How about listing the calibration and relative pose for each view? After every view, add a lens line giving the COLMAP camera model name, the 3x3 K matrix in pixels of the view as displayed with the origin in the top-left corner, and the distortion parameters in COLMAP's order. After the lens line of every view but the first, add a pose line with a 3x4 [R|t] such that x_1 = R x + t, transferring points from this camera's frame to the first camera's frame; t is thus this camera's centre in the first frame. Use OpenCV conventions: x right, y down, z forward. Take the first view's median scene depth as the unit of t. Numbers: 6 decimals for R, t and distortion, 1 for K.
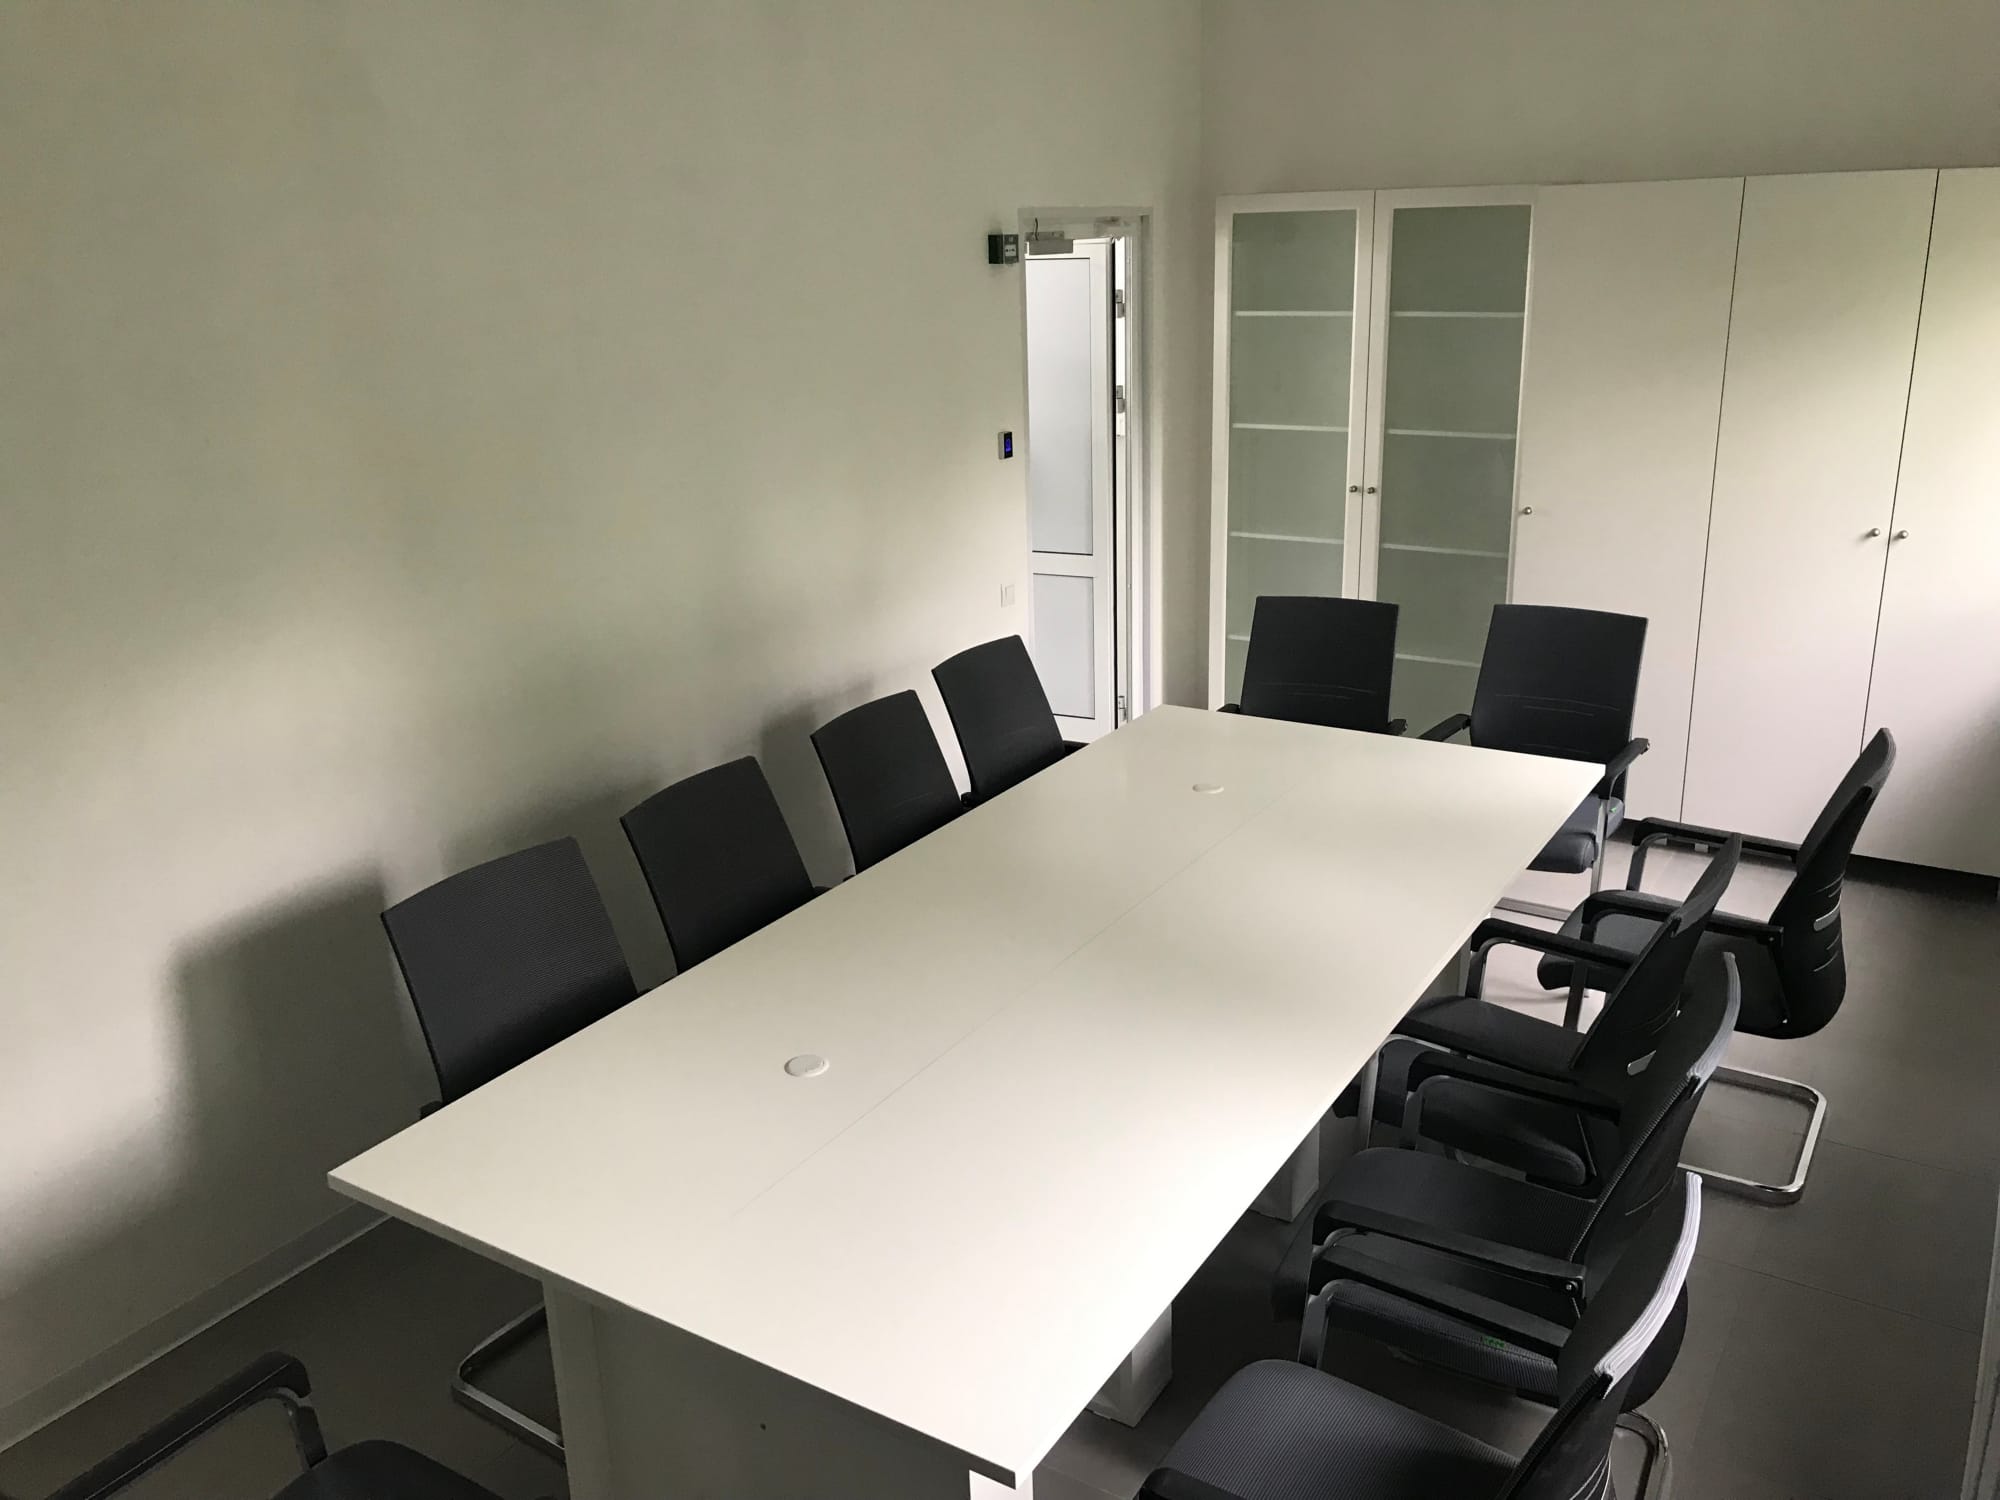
lens RADIAL K [[1637.1, 0, 993.7], [0, 1637.1, 738.3], [0, 0, 1]] dist [0.031604, -0.033543]
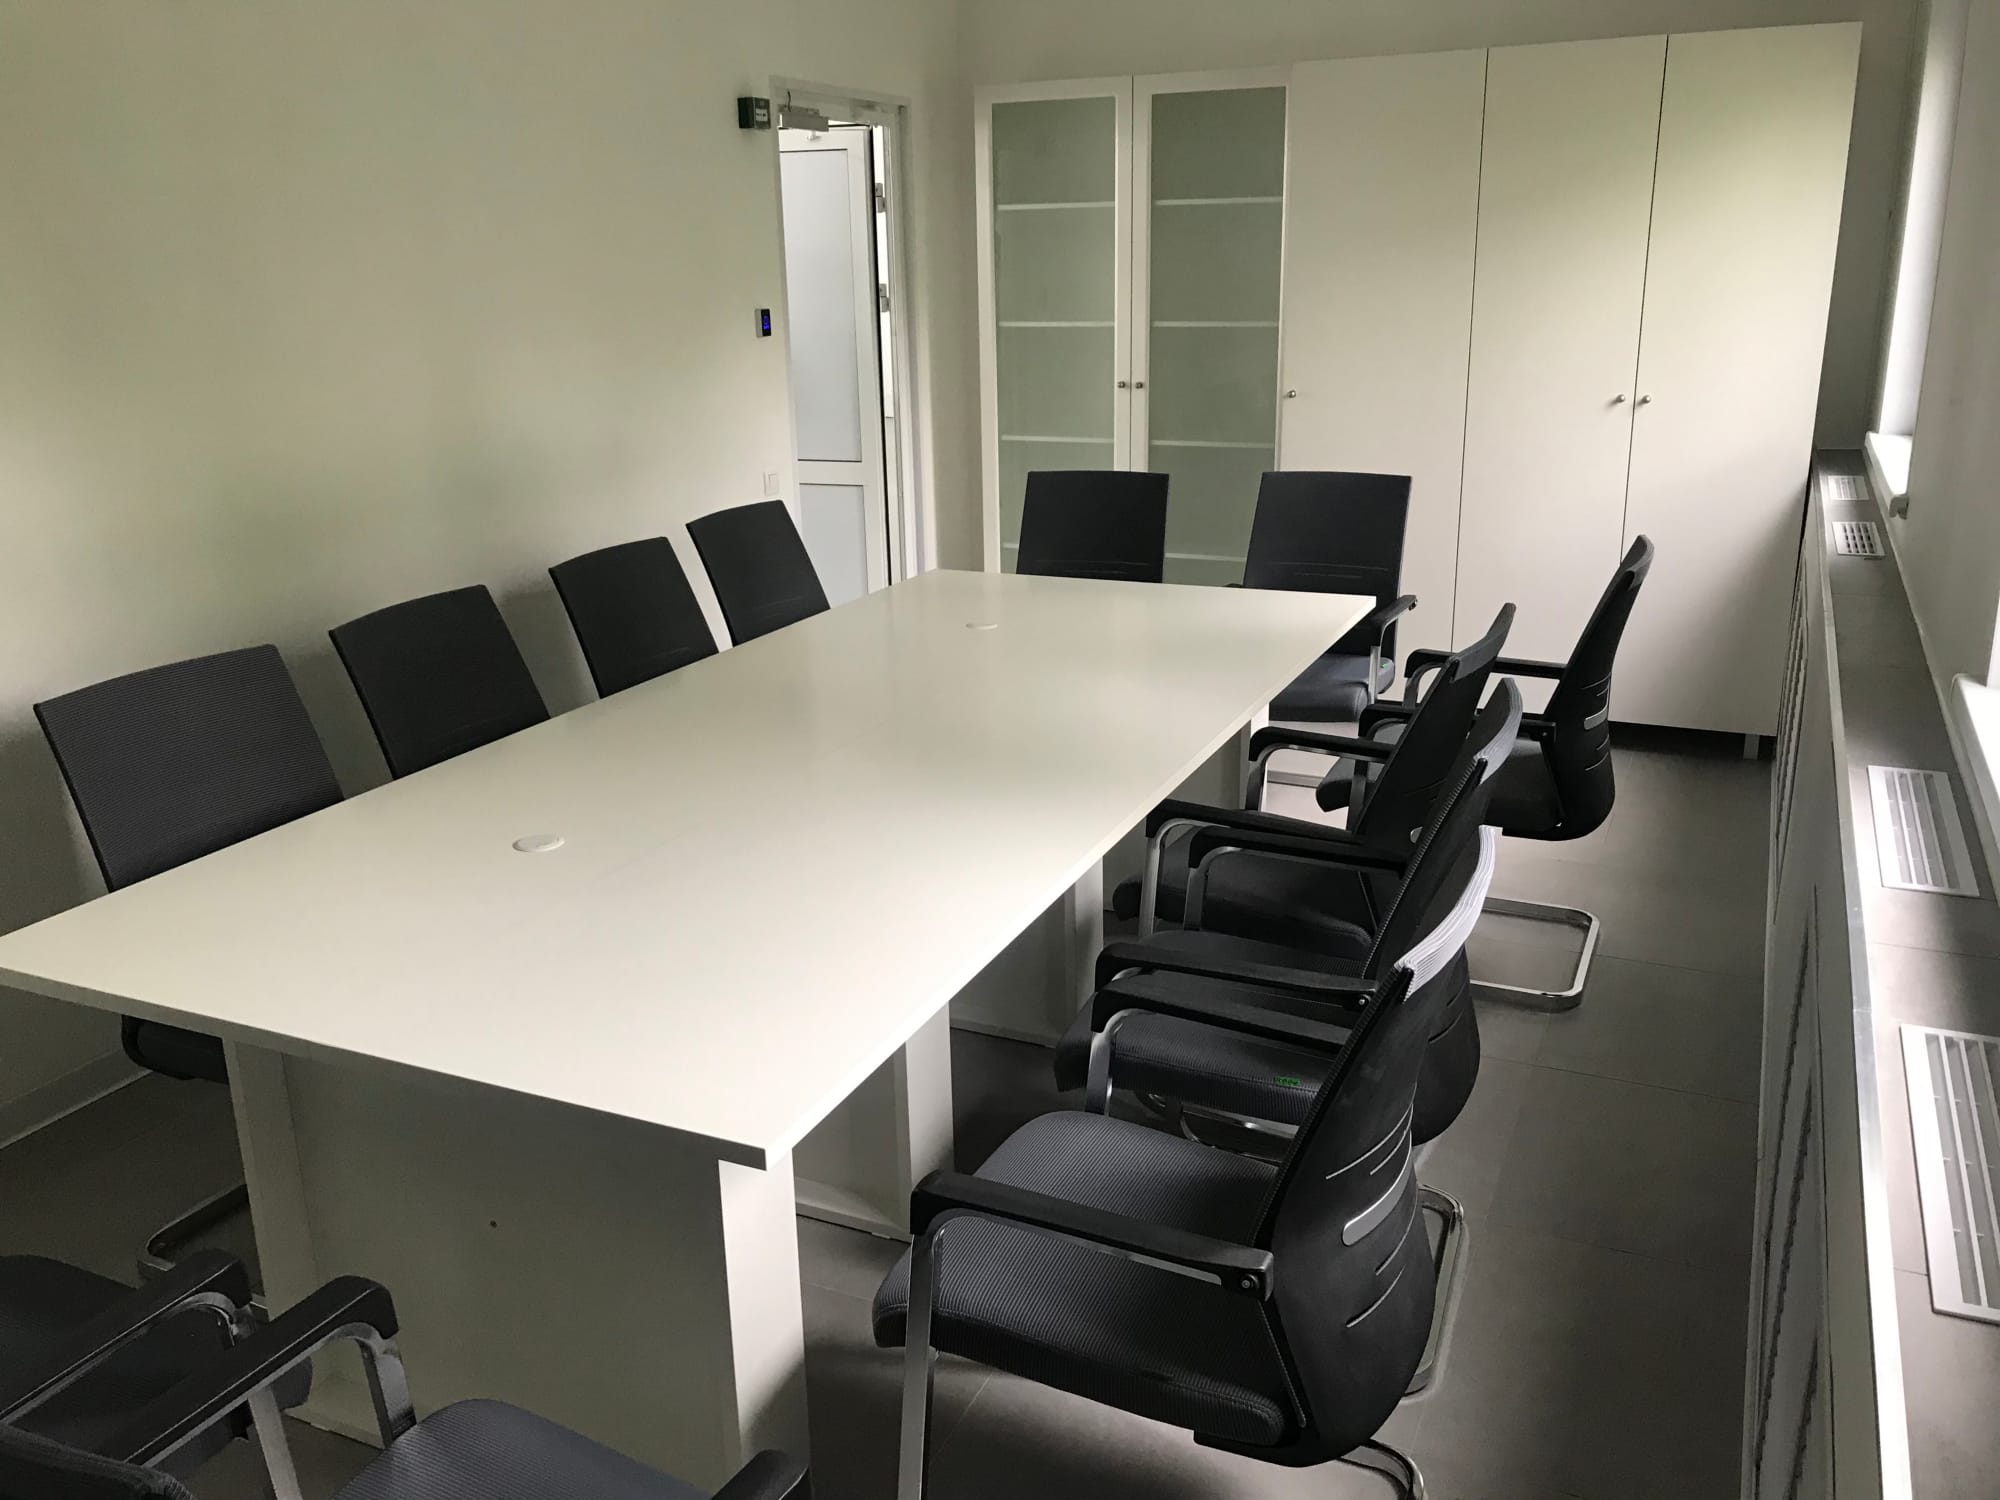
lens RADIAL K [[1637.1, 0, 982.5], [0, 1637.1, 734.0], [0, 0, 1]] dist [0.031604, -0.033543]
pose [[0.991893, -0.027492, 0.124064, 0.009989], [0.029895, 0.999399, -0.017552, 0.094310], [-0.123507, 0.021118, 0.992119, 0.043174]]
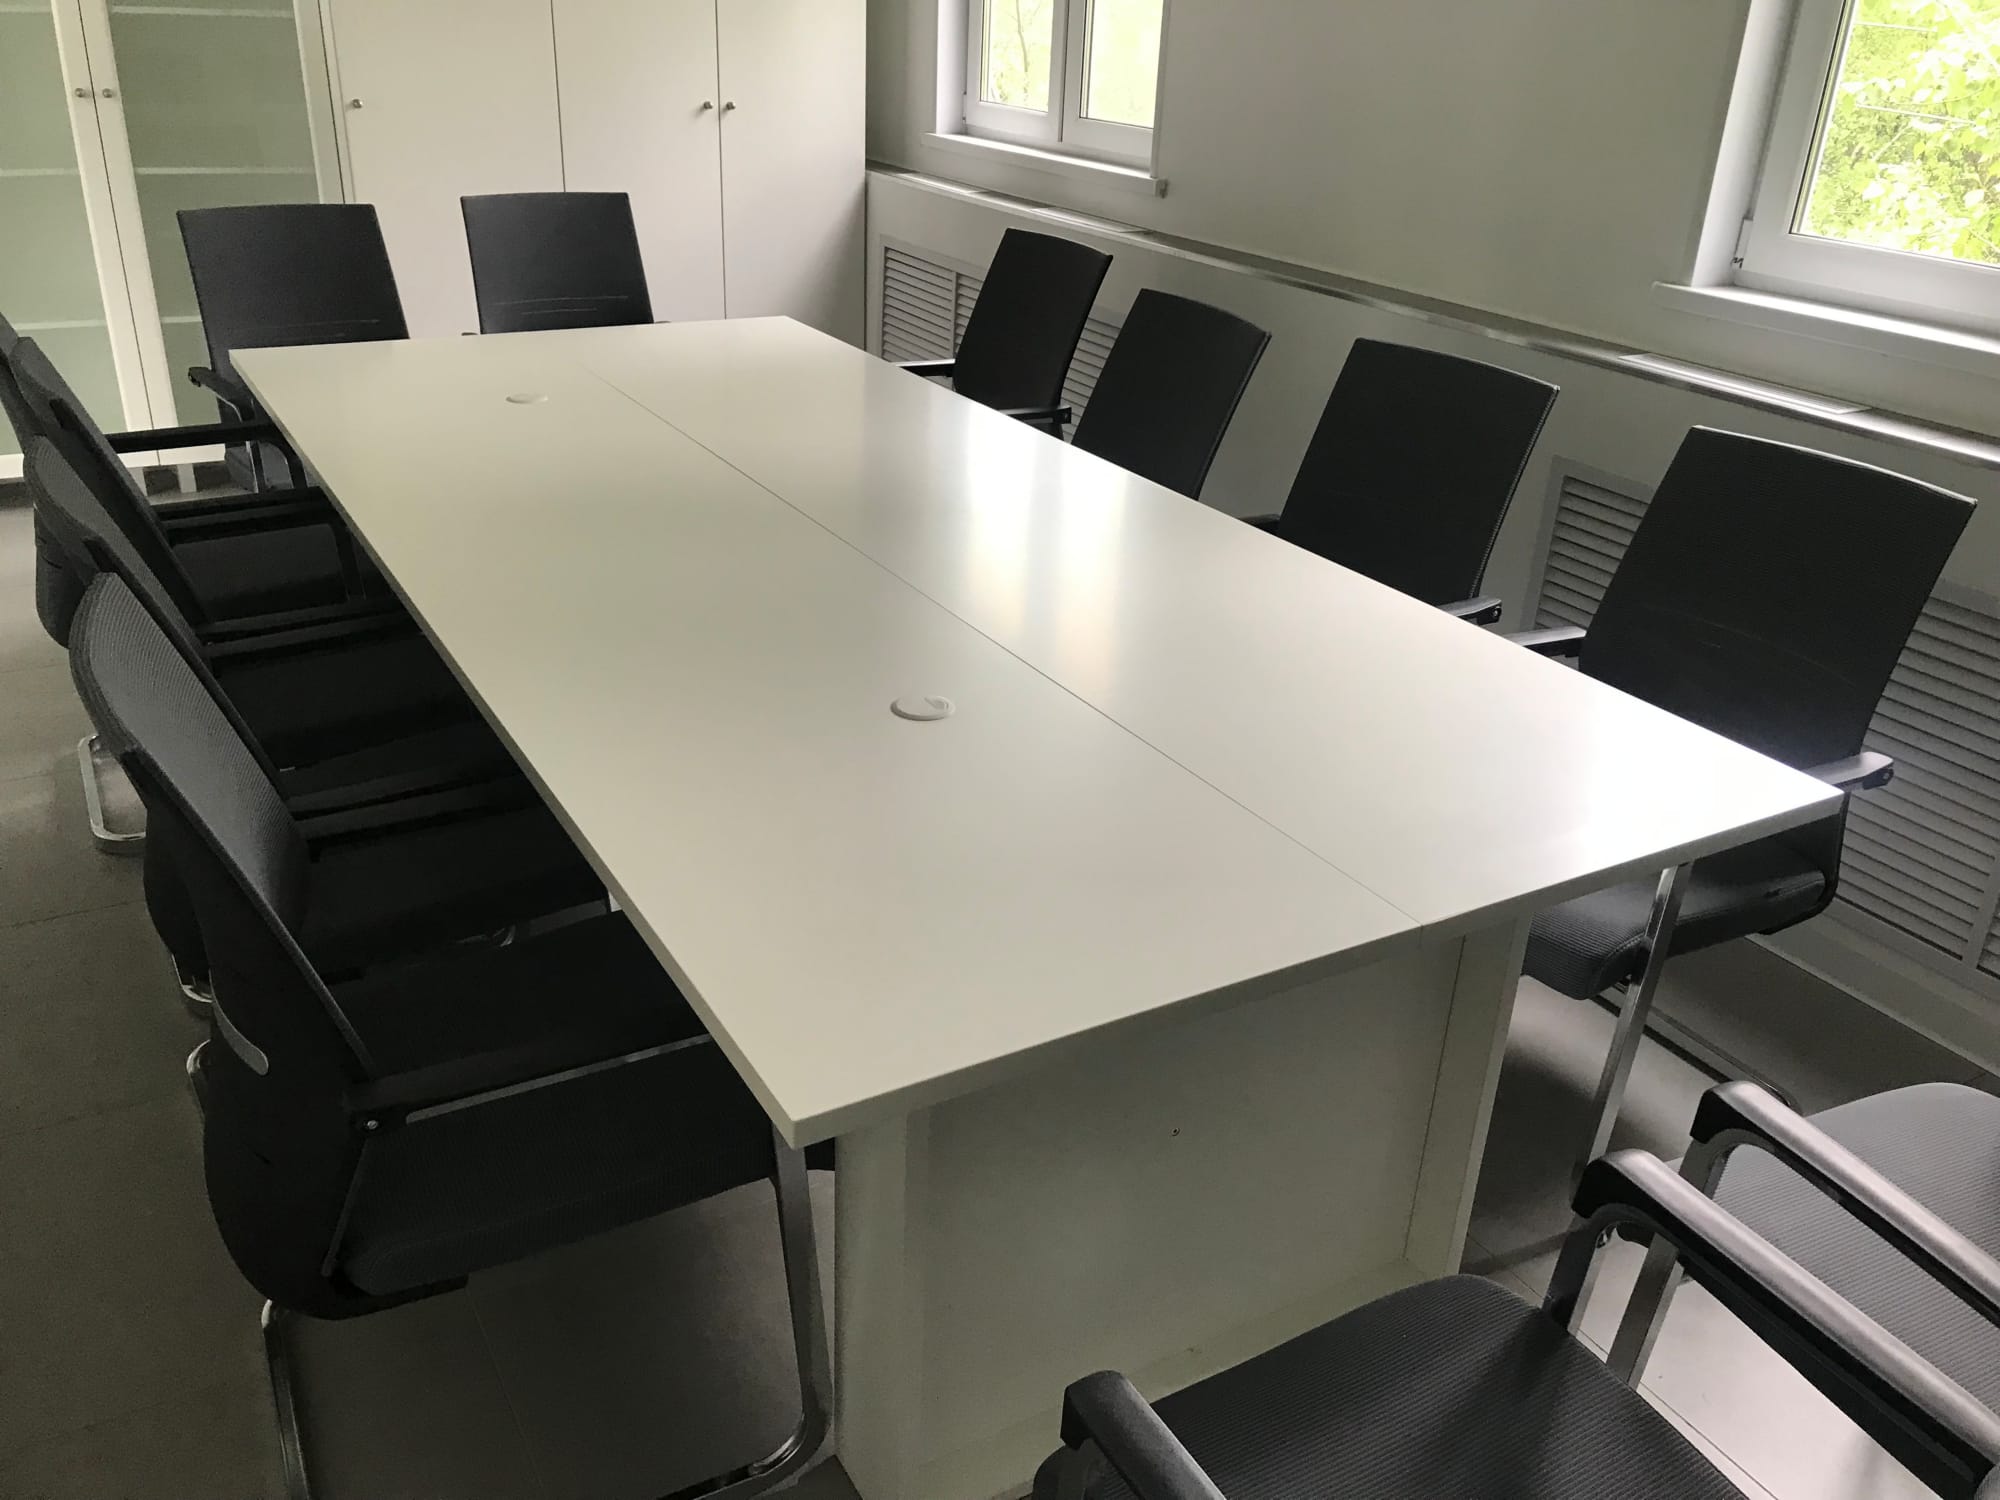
lens RADIAL K [[1637.1, 0, 1003.2], [0, 1637.1, 746.6], [0, 0, 1]] dist [0.031604, -0.033543]
pose [[0.454091, -0.333277, 0.826273, -0.388456], [0.213420, 0.941090, 0.262300, 0.023876], [-0.865016, 0.057235, 0.498469, 0.369599]]
